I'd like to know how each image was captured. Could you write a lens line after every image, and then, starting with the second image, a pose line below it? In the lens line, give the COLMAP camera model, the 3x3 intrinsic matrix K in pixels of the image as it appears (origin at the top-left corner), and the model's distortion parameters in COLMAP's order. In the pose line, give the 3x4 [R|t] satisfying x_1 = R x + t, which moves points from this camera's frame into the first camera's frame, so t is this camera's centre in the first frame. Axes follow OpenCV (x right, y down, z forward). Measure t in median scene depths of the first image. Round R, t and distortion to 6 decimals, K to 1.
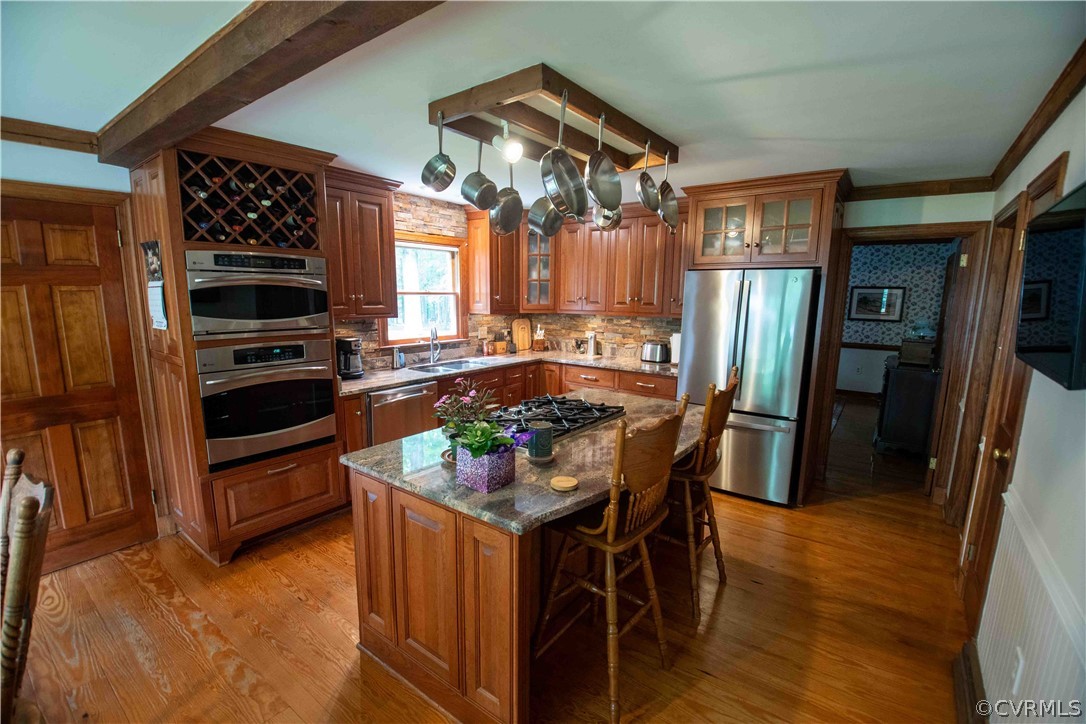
lens RADIAL K [[481.5, 0, 545.5], [0, 481.5, 373.5], [0, 0, 1]] dist [0.012180, -0.021882]
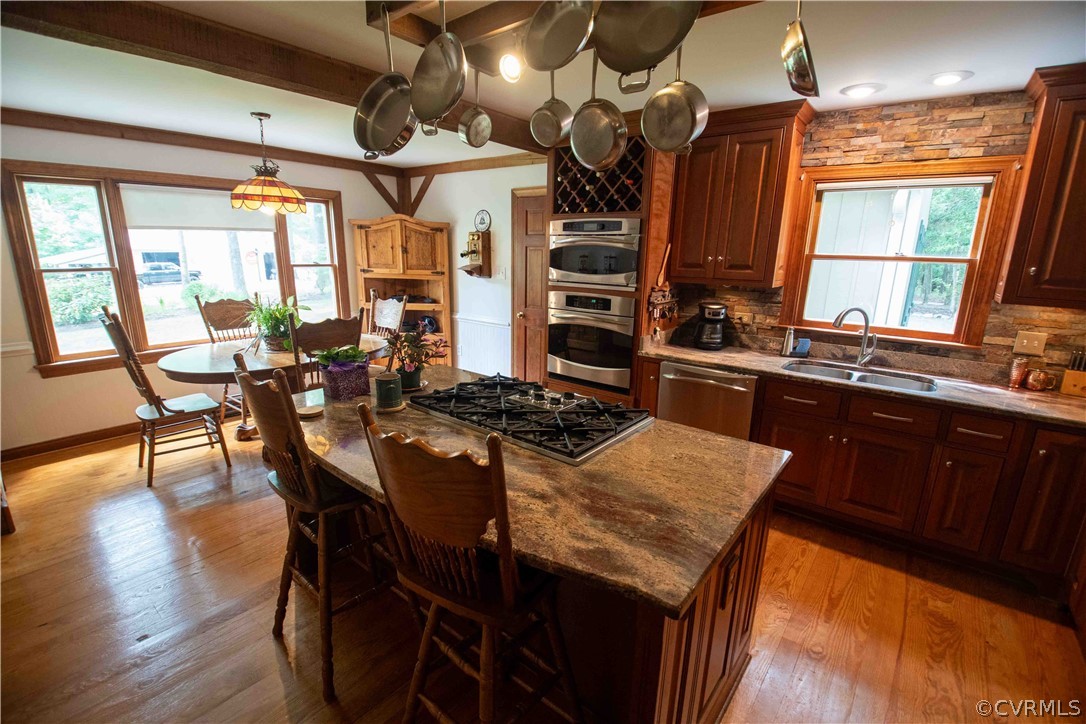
lens RADIAL K [[481.5, 0, 545.5], [0, 481.5, 373.5], [0, 0, 1]] dist [0.012180, -0.021882]
pose [[-0.021255, 0.239467, -0.970672, 0.389221], [-0.186508, 0.952898, 0.239166, -0.082858], [0.982223, 0.186122, 0.024409, 0.527019]]
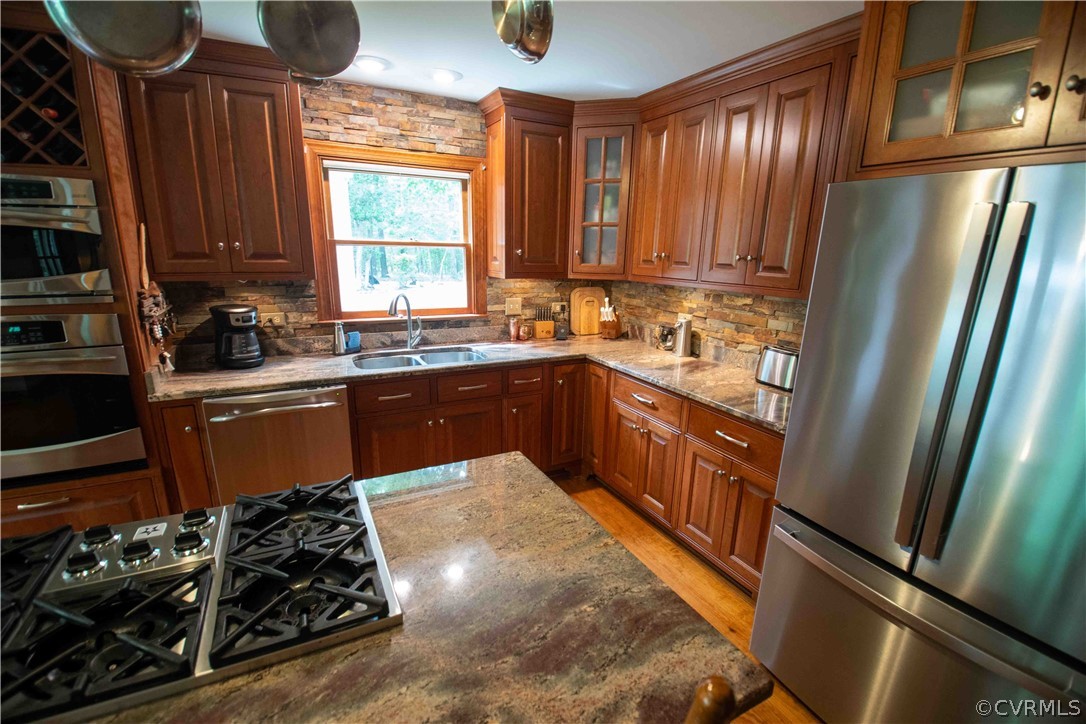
lens RADIAL K [[481.5, 0, 545.5], [0, 481.5, 373.5], [0, 0, 1]] dist [0.012180, -0.021882]
pose [[0.902429, 0.118992, -0.414079, 0.207695], [-0.084545, 0.991326, 0.100619, -0.066381], [0.422461, -0.055793, 0.904662, 0.433277]]
